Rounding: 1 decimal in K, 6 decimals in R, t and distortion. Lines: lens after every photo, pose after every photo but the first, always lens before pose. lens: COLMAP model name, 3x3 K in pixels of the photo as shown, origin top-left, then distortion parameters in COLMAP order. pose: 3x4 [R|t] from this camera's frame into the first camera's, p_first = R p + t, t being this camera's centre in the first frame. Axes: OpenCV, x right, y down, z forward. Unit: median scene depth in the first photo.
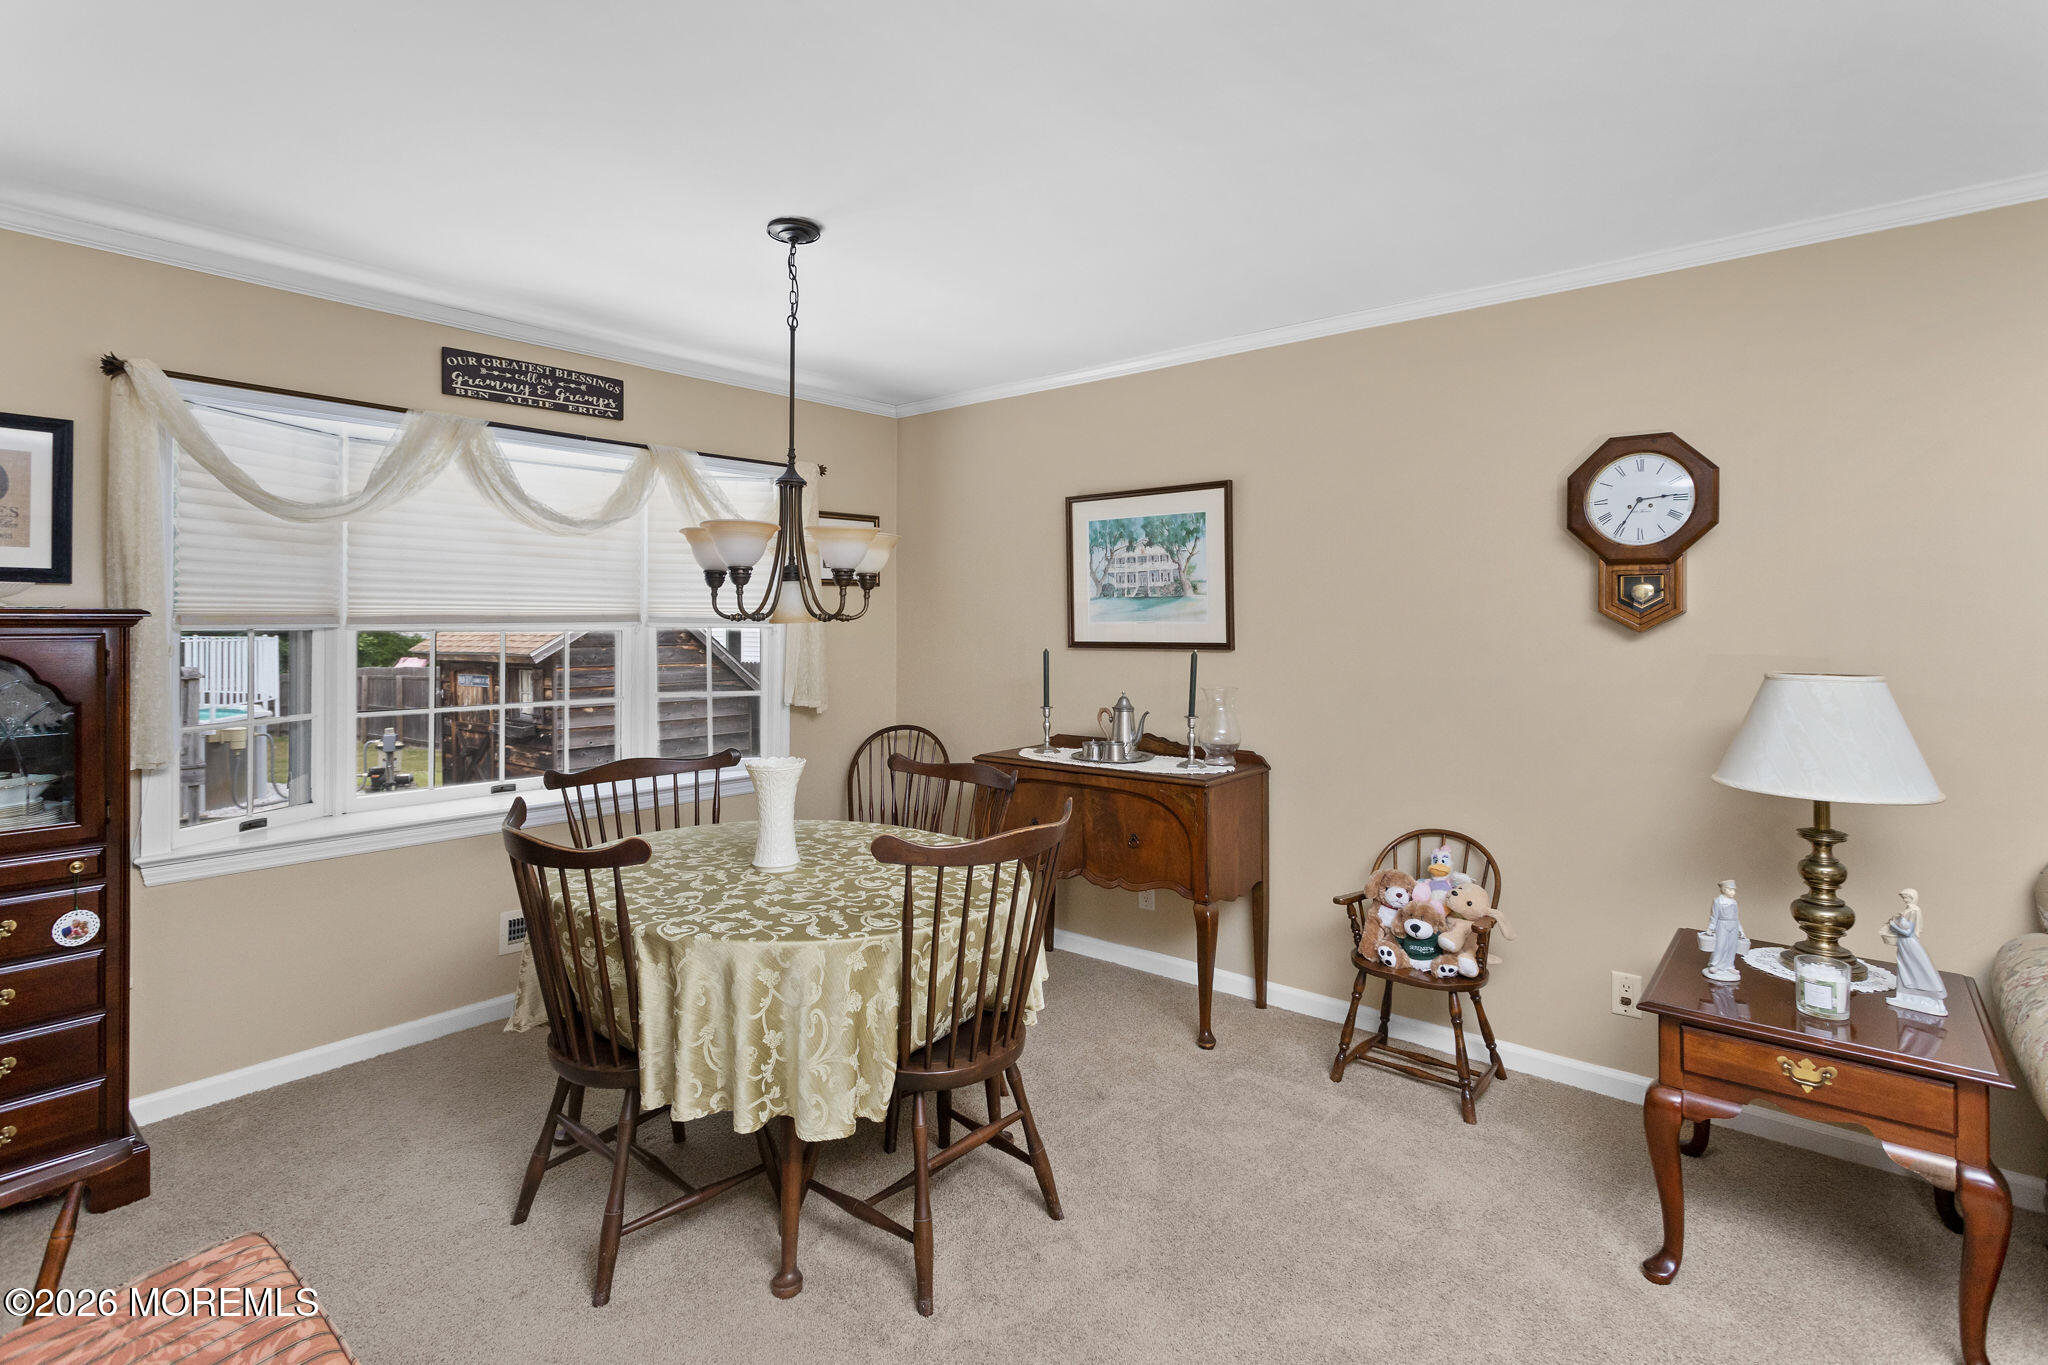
lens RADIAL K [[983.8, 0, 1023.0], [0, 983.8, 612.4], [0, 0, 1]] dist [-0.001146, -0.000245]
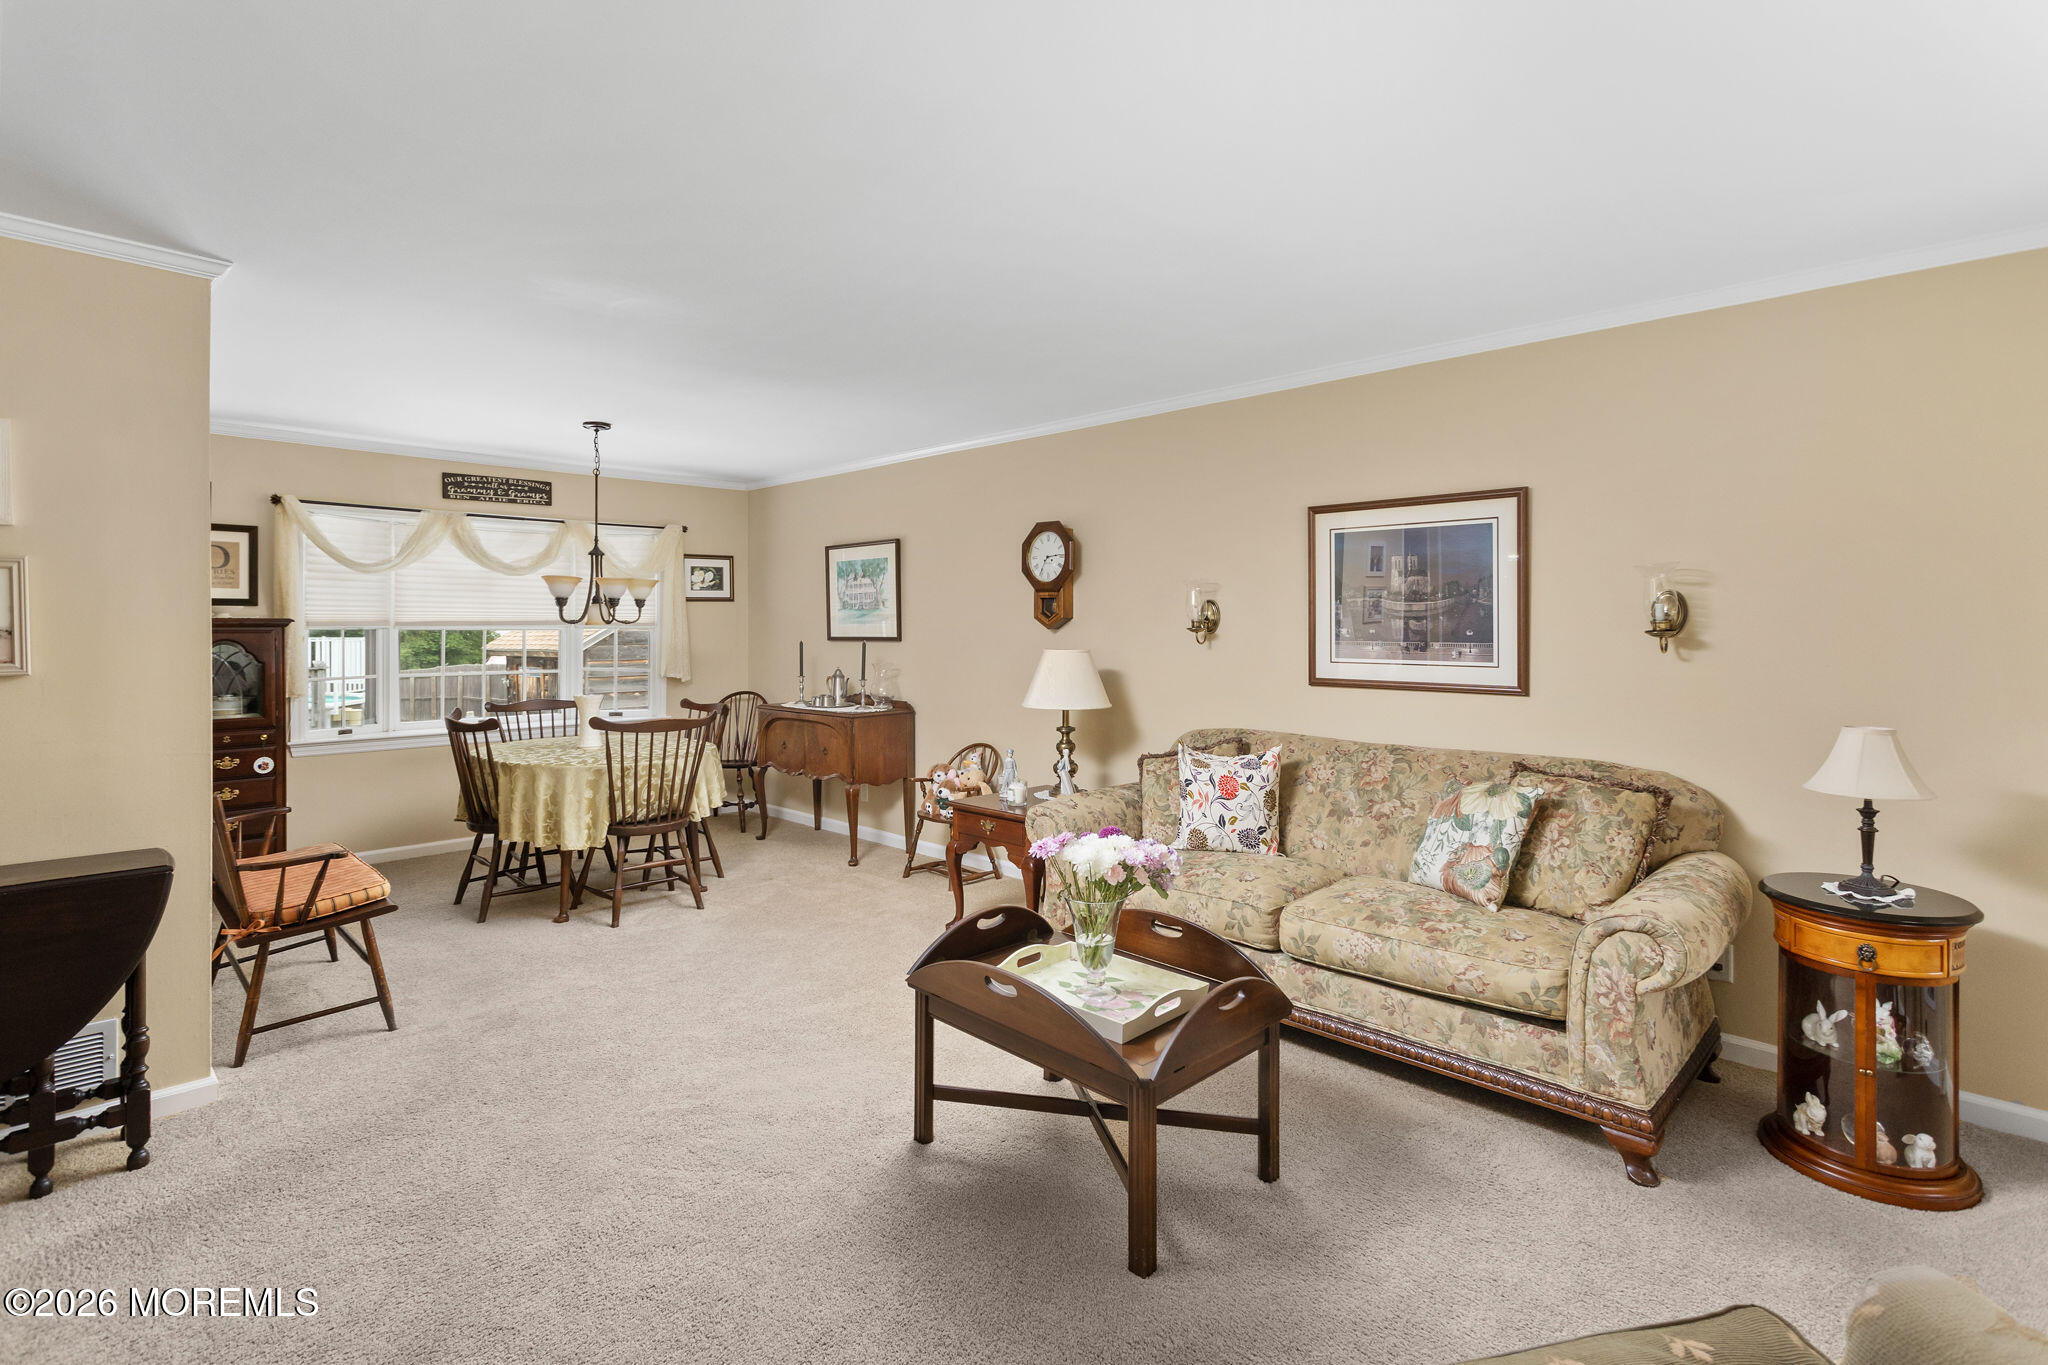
lens RADIAL K [[989.7, 0, 1023.1], [0, 989.7, 625.5], [0, 0, 1]] dist [-0.002454, -0.000249]
pose [[0.996302, -0.001942, -0.085894, 0.656368], [0.002748, 0.999953, 0.009265, -0.003298], [0.085872, -0.009467, 0.996261, -0.753087]]
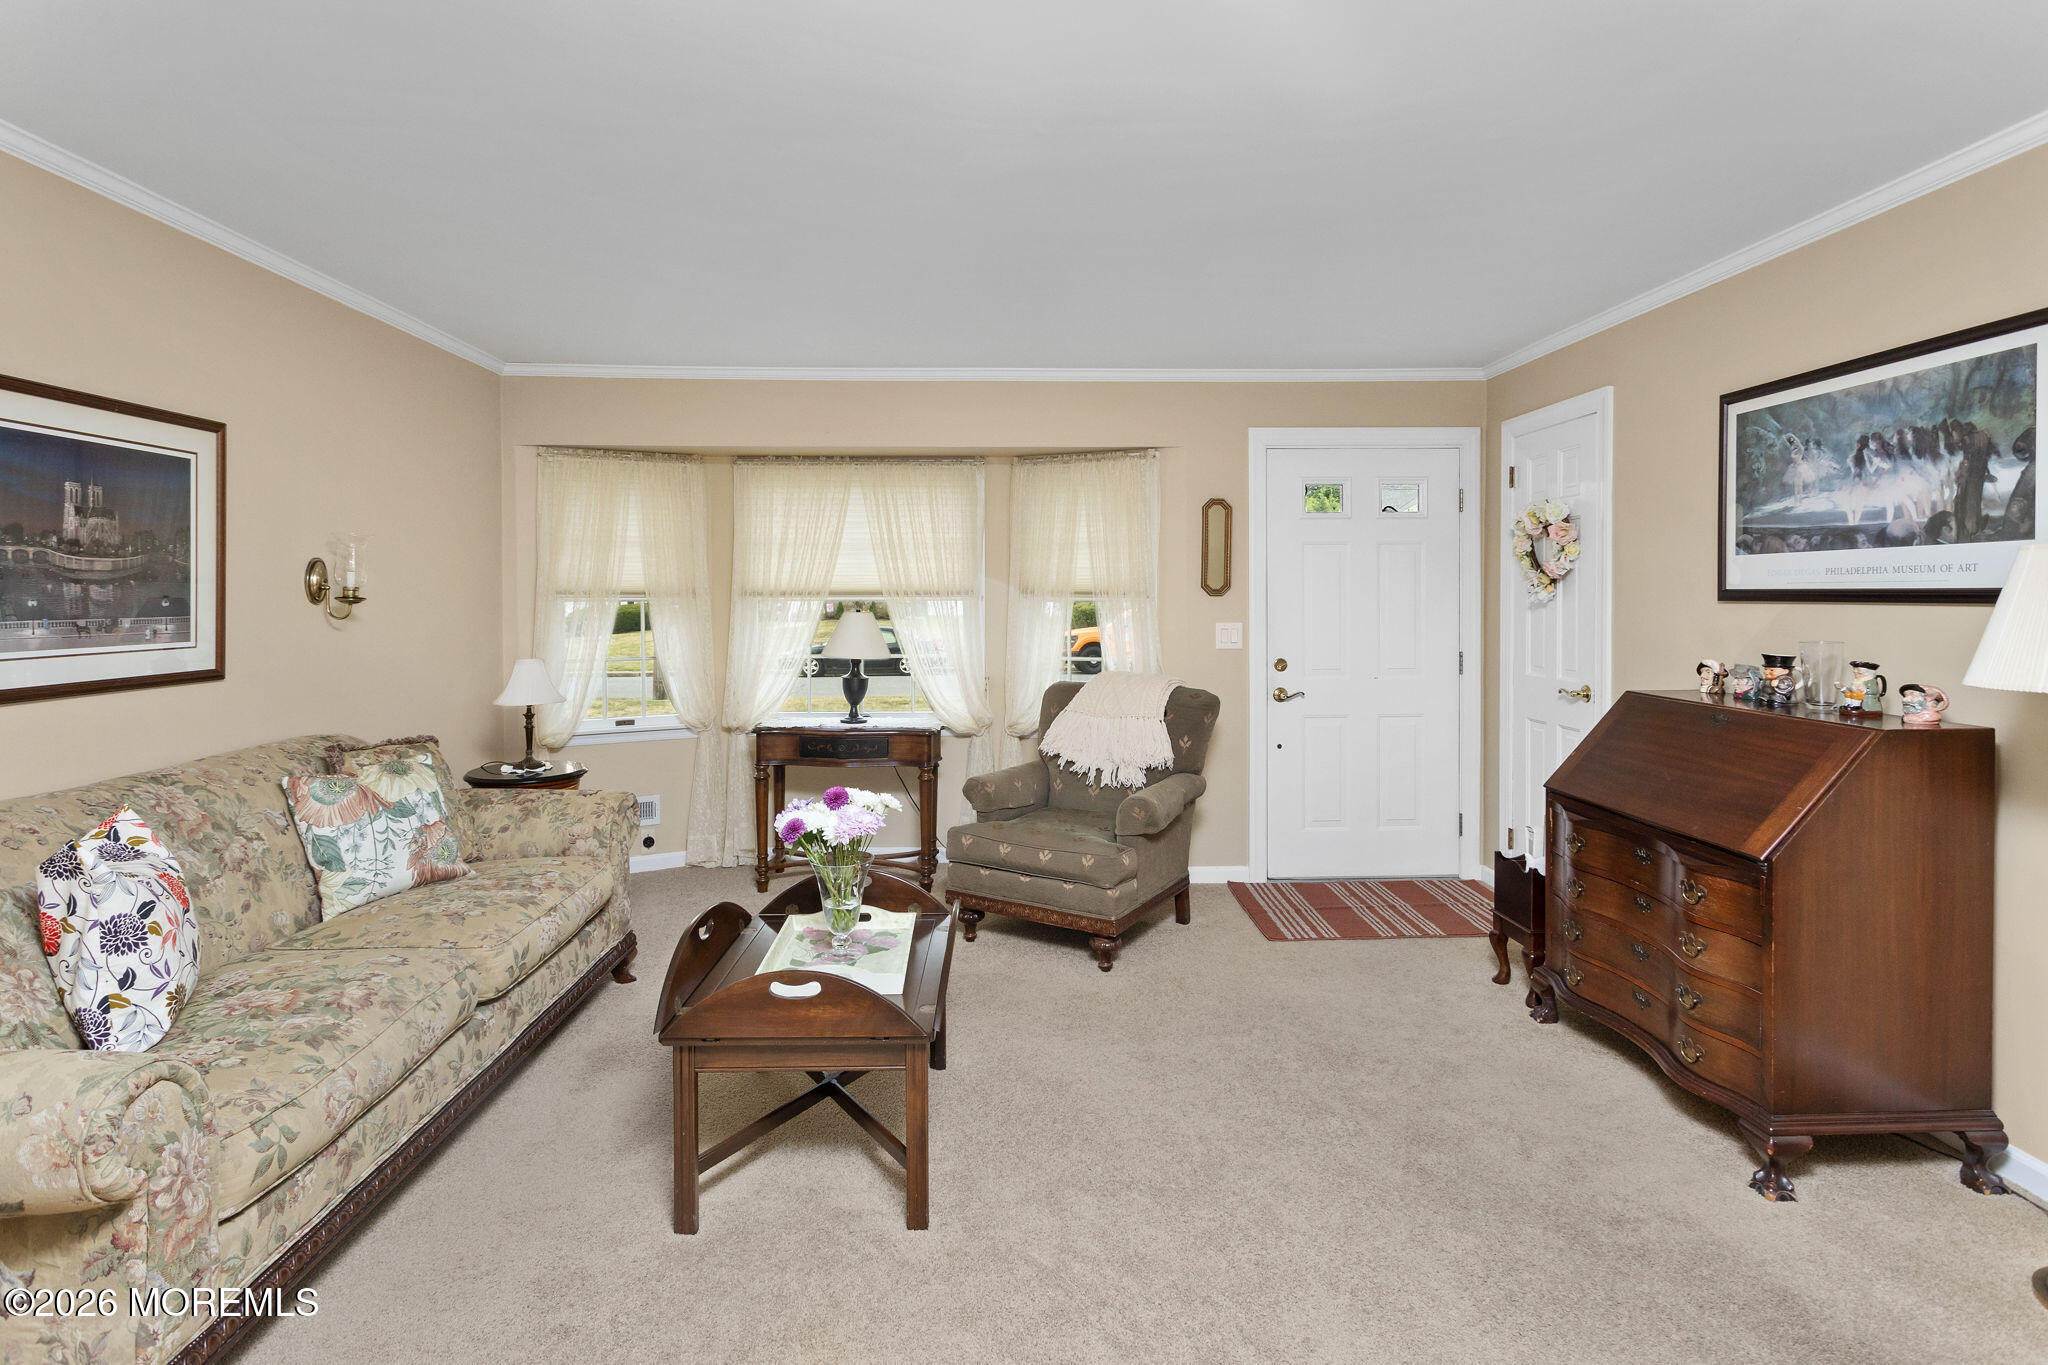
lens RADIAL K [[1009.4, 0, 1016.2], [0, 1009.4, 622.5], [0, 0, 1]] dist [0.003118, 0.001219]
pose [[-0.666828, -0.023866, 0.744829, -0.070690], [-0.006290, 0.999632, 0.026399, 0.006588], [-0.745185, 0.012919, -0.666732, 0.510580]]
